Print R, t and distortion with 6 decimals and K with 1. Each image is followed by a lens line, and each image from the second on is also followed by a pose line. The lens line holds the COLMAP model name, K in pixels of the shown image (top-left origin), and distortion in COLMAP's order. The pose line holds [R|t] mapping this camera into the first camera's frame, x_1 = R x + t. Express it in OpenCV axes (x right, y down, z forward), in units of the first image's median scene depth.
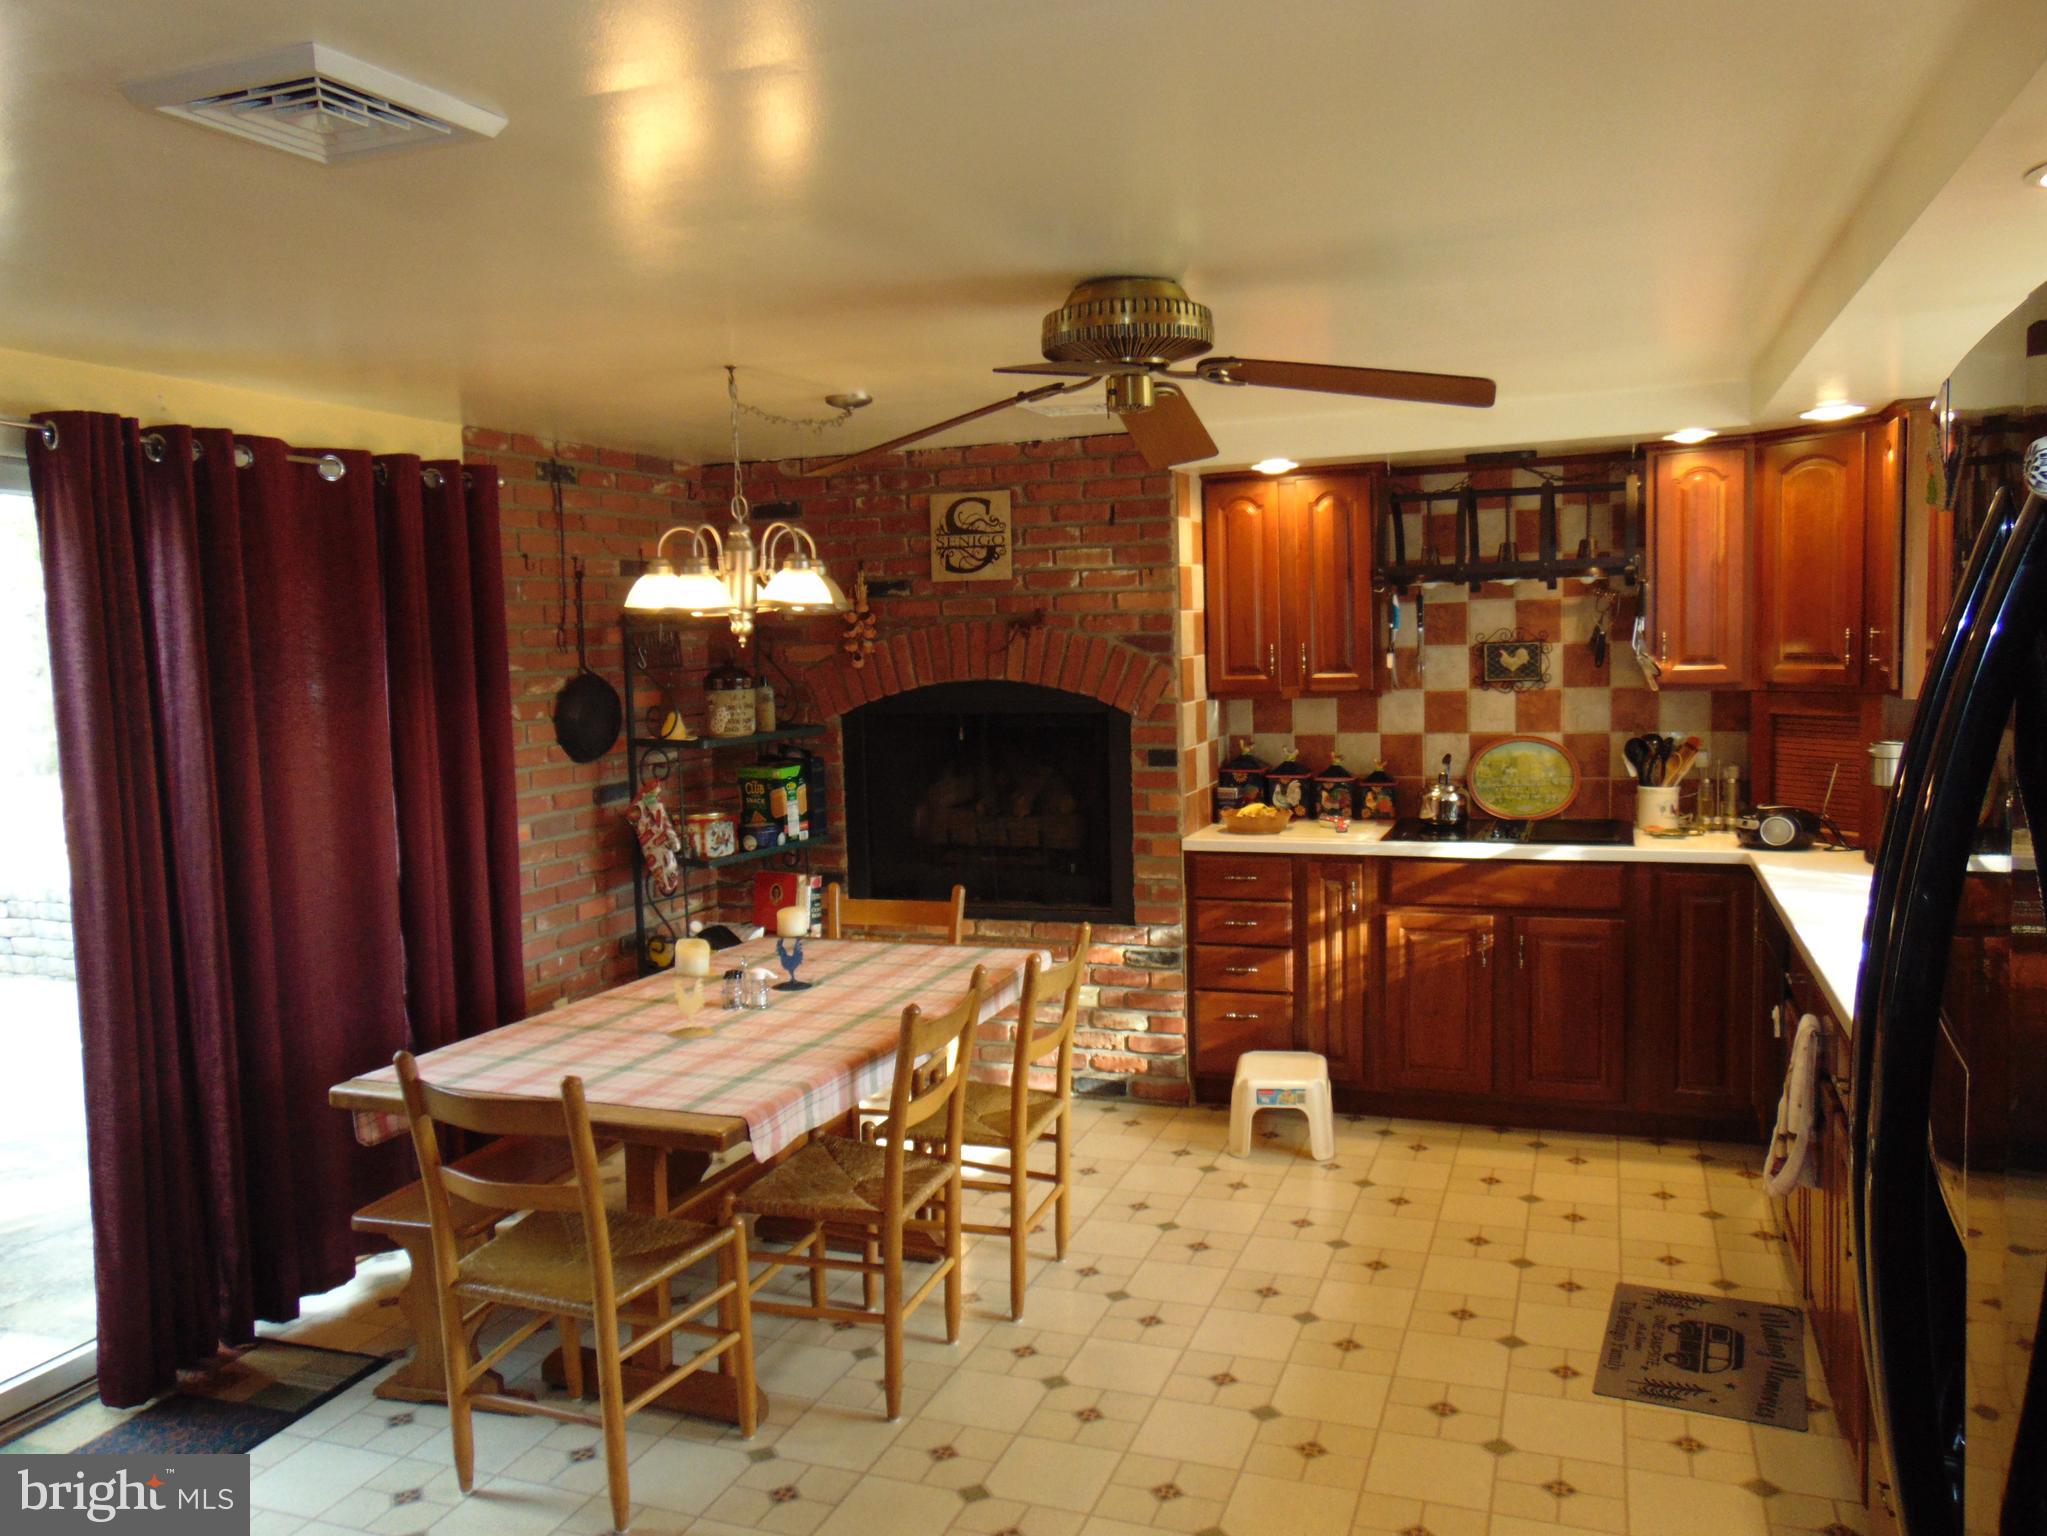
lens RADIAL K [[1541.1, 0, 1016.1], [0, 1541.1, 770.7], [0, 0, 1]] dist [-0.035436, 0.074180]
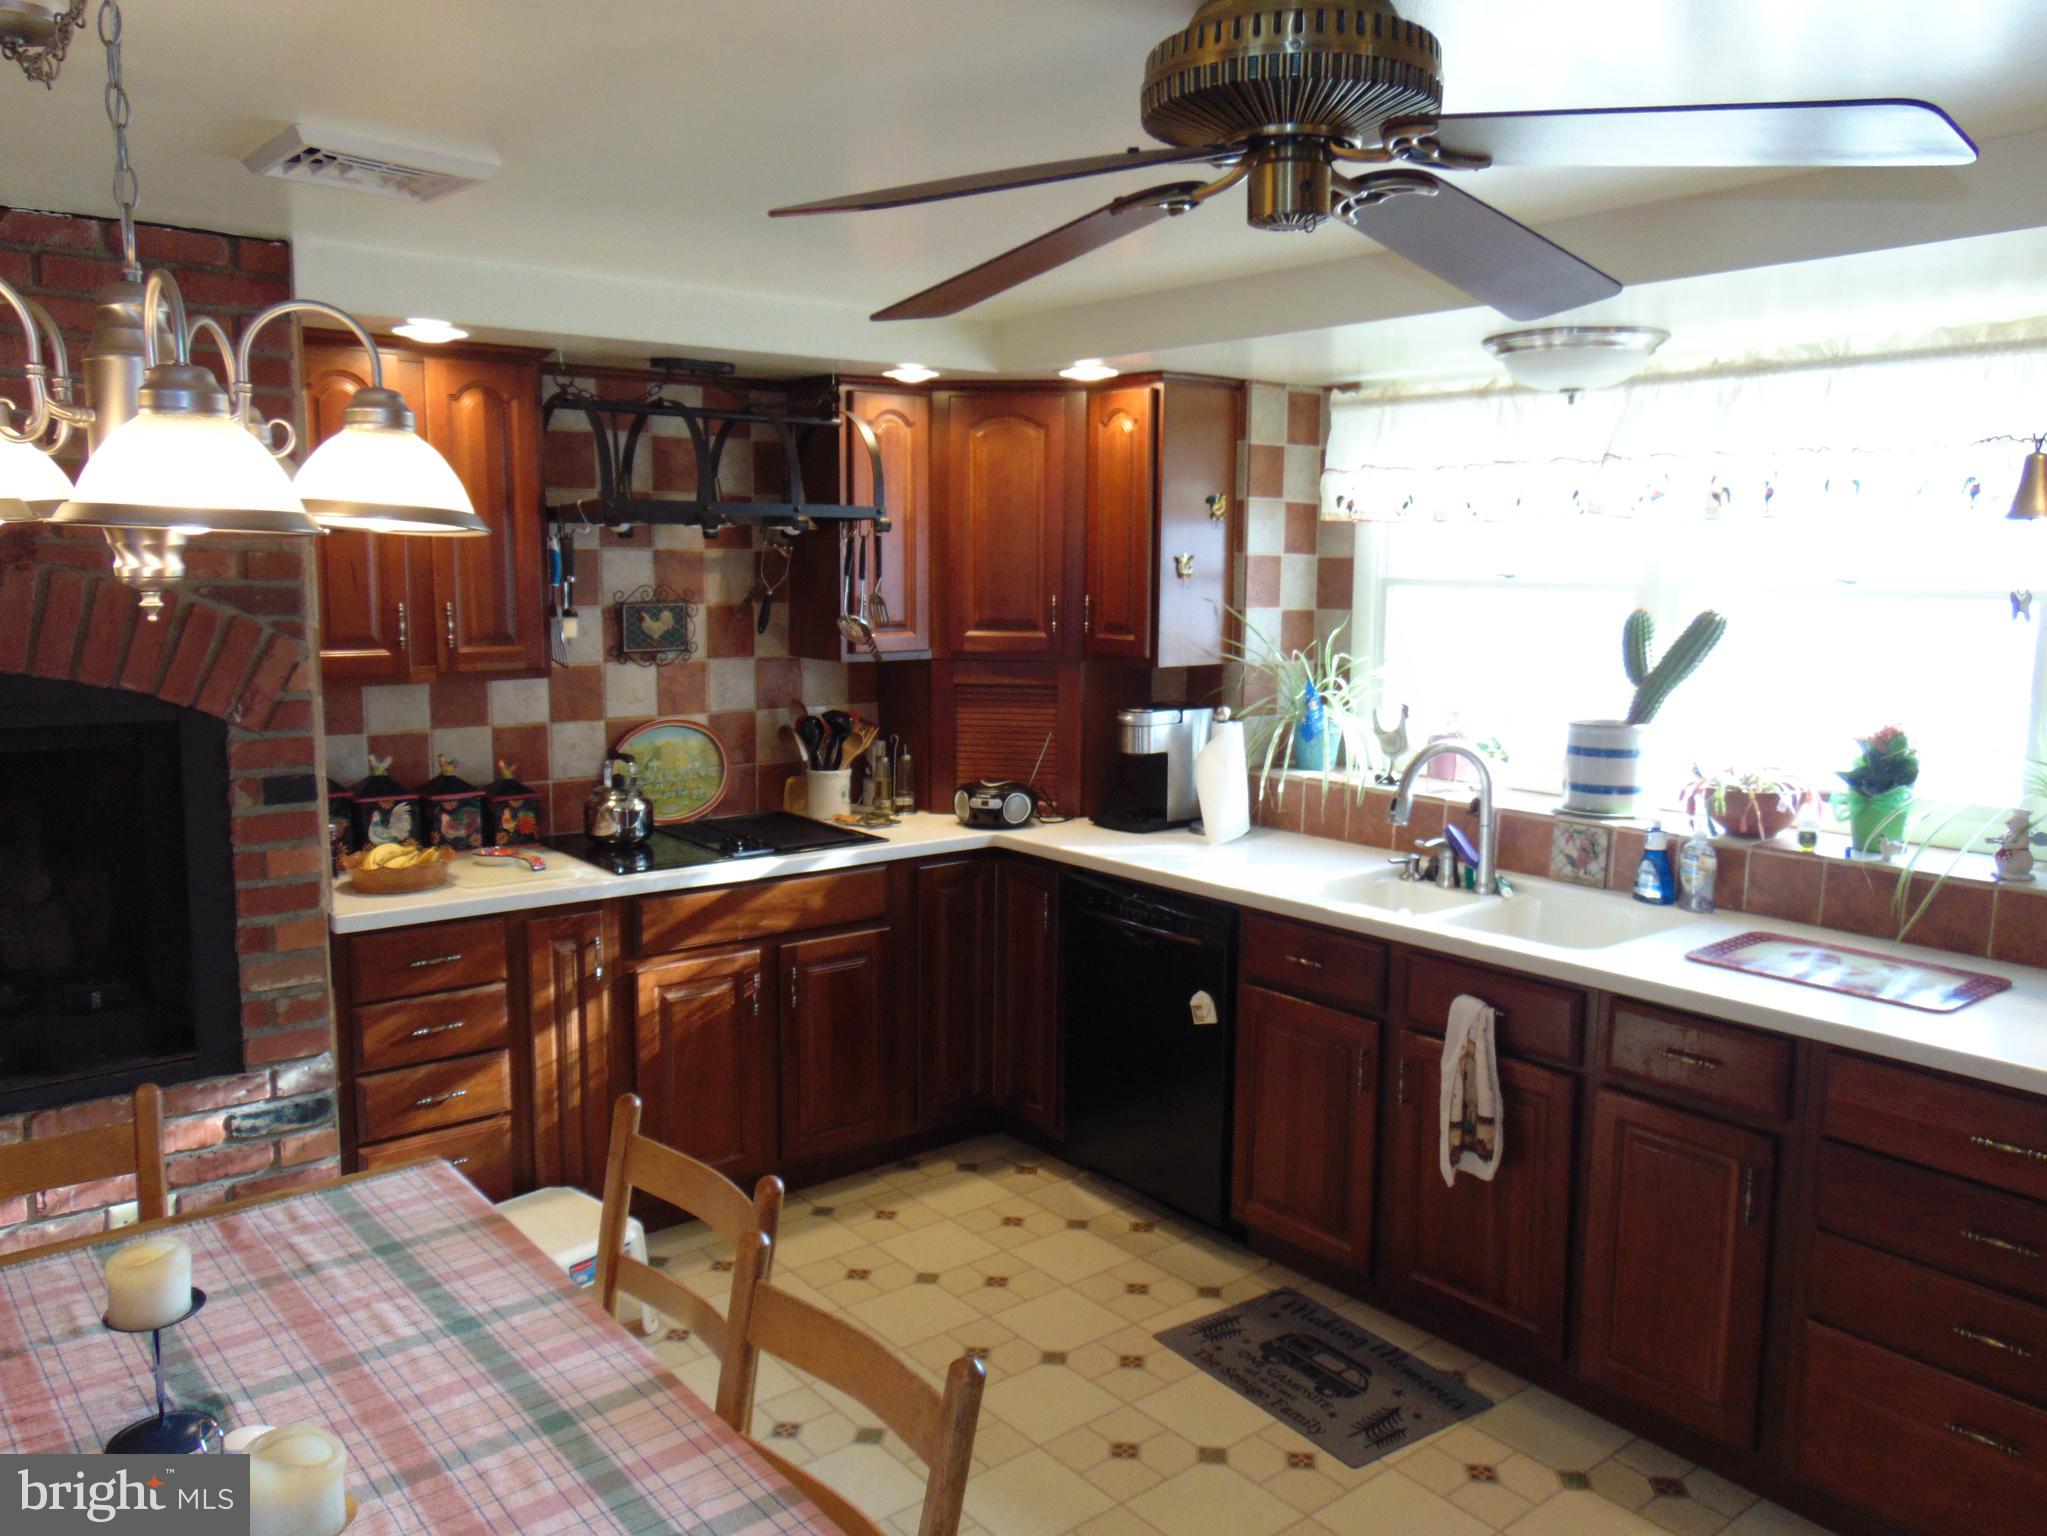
lens RADIAL K [[1541.1, 0, 1018.4], [0, 1541.1, 769.3], [0, 0, 1]] dist [-0.035436, 0.074180]
pose [[0.502623, -0.083434, 0.860470, -0.288508], [0.053726, 0.996423, 0.065233, -0.041561], [-0.862834, 0.013441, 0.505308, 0.458292]]
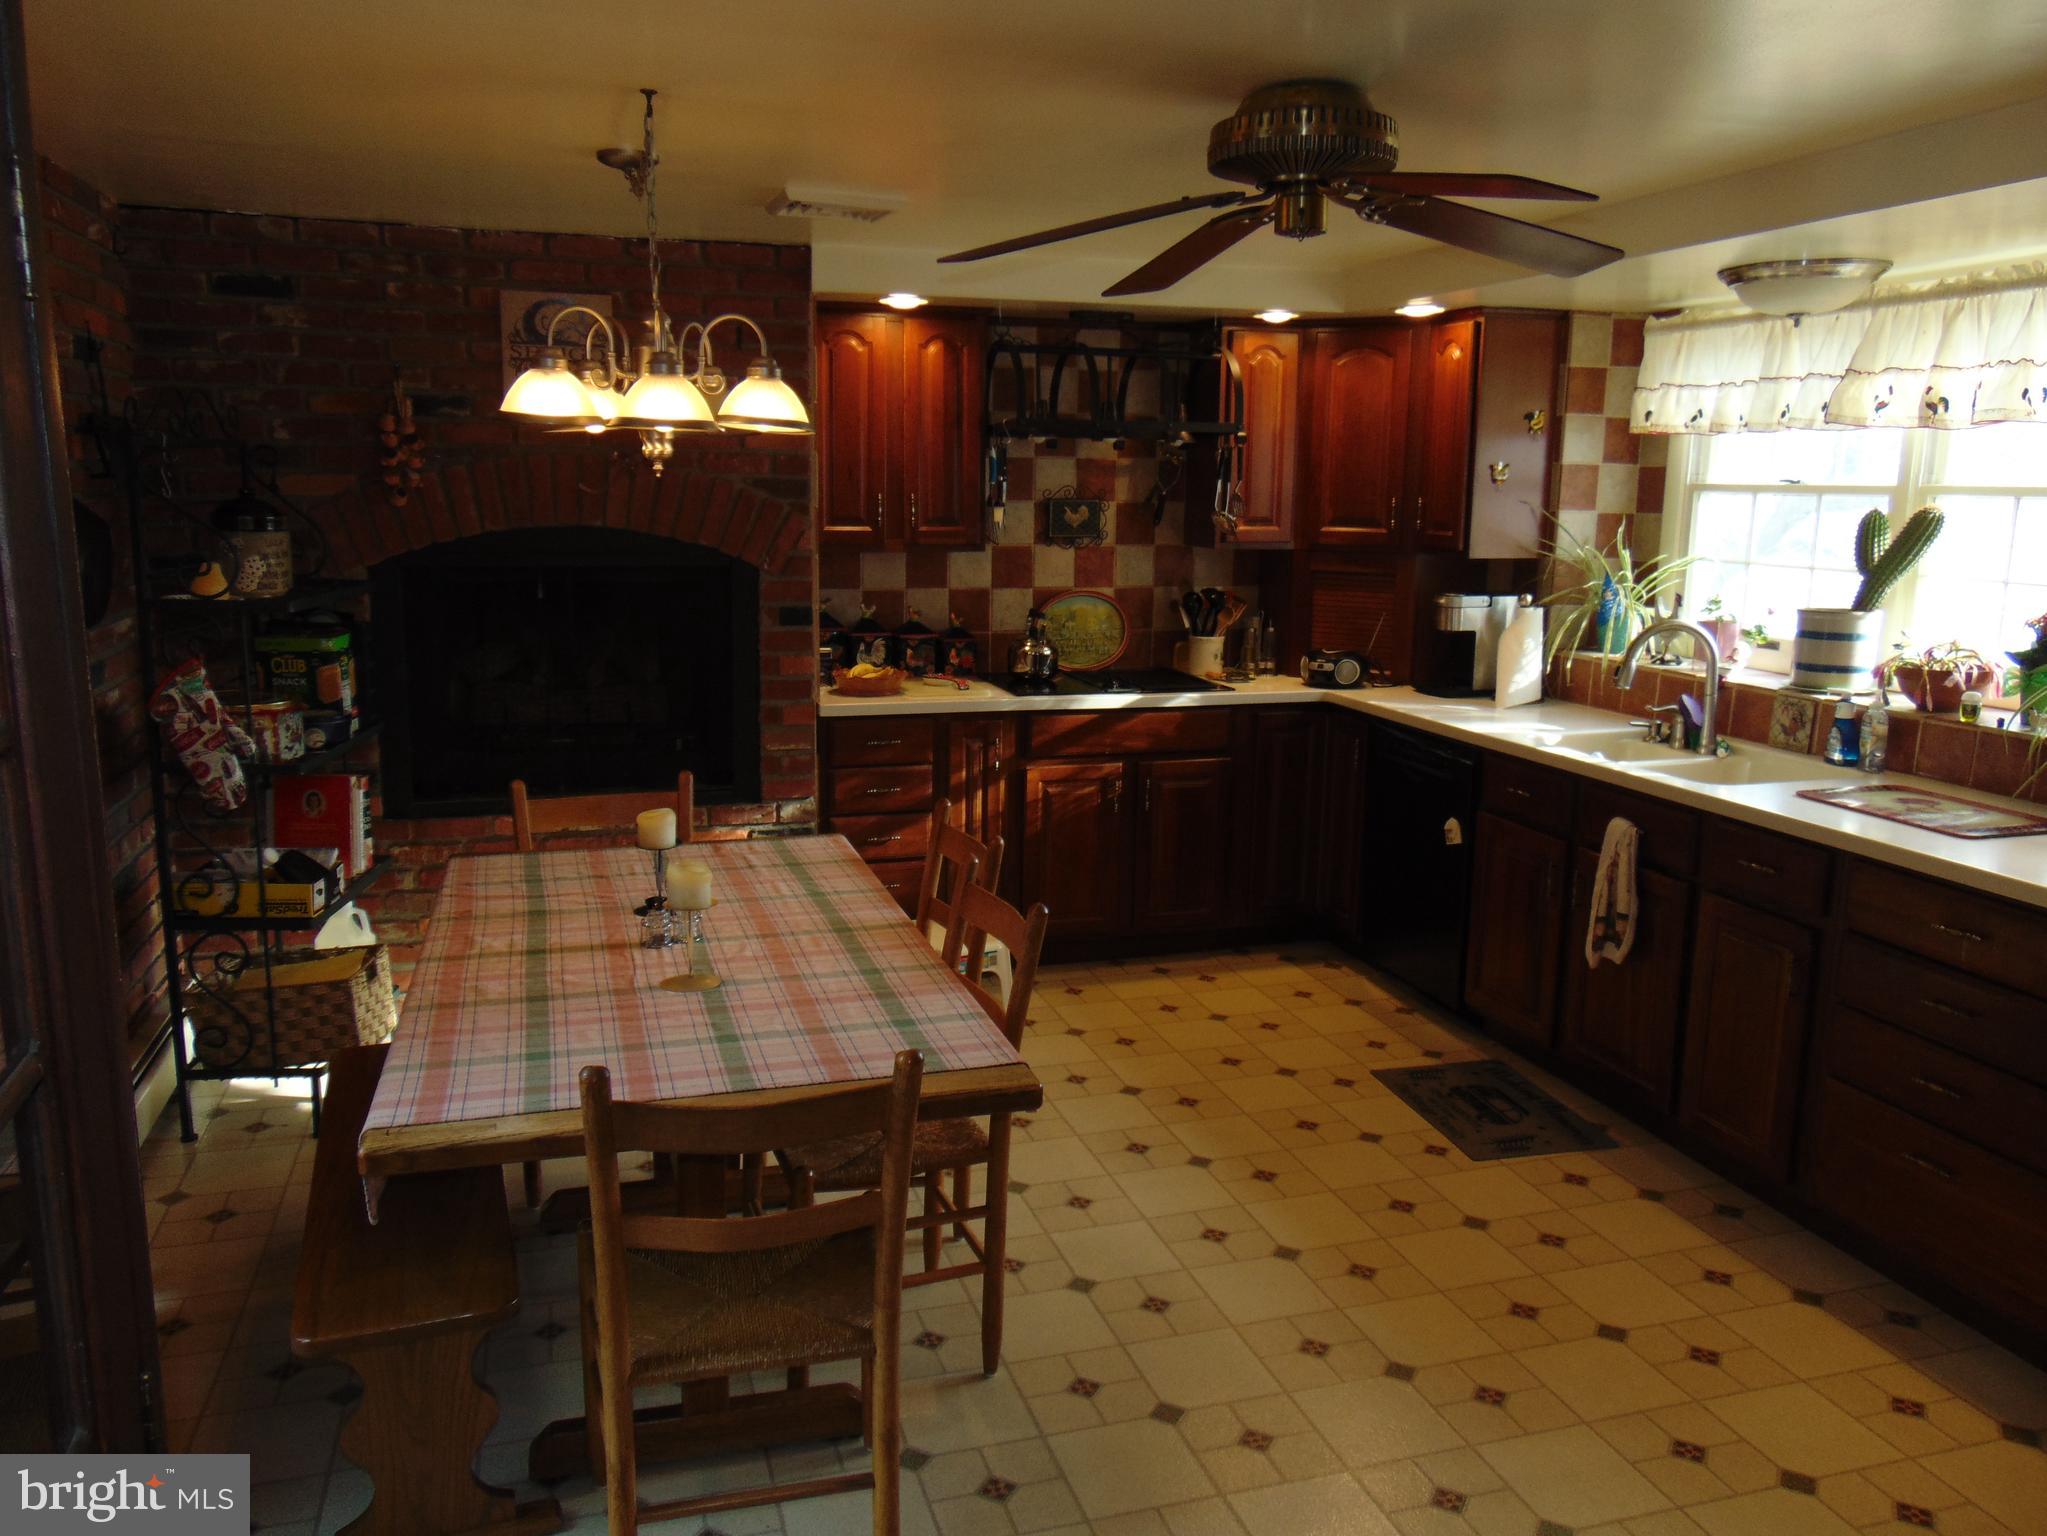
lens RADIAL K [[1541.1, 0, 1019.9], [0, 1541.1, 771.8], [0, 0, 1]] dist [-0.035436, 0.074180]
pose [[0.786941, -0.075613, 0.612378, -0.373372], [0.017972, 0.994851, 0.099744, -0.005467], [-0.616767, -0.067487, 0.784248, 0.206748]]
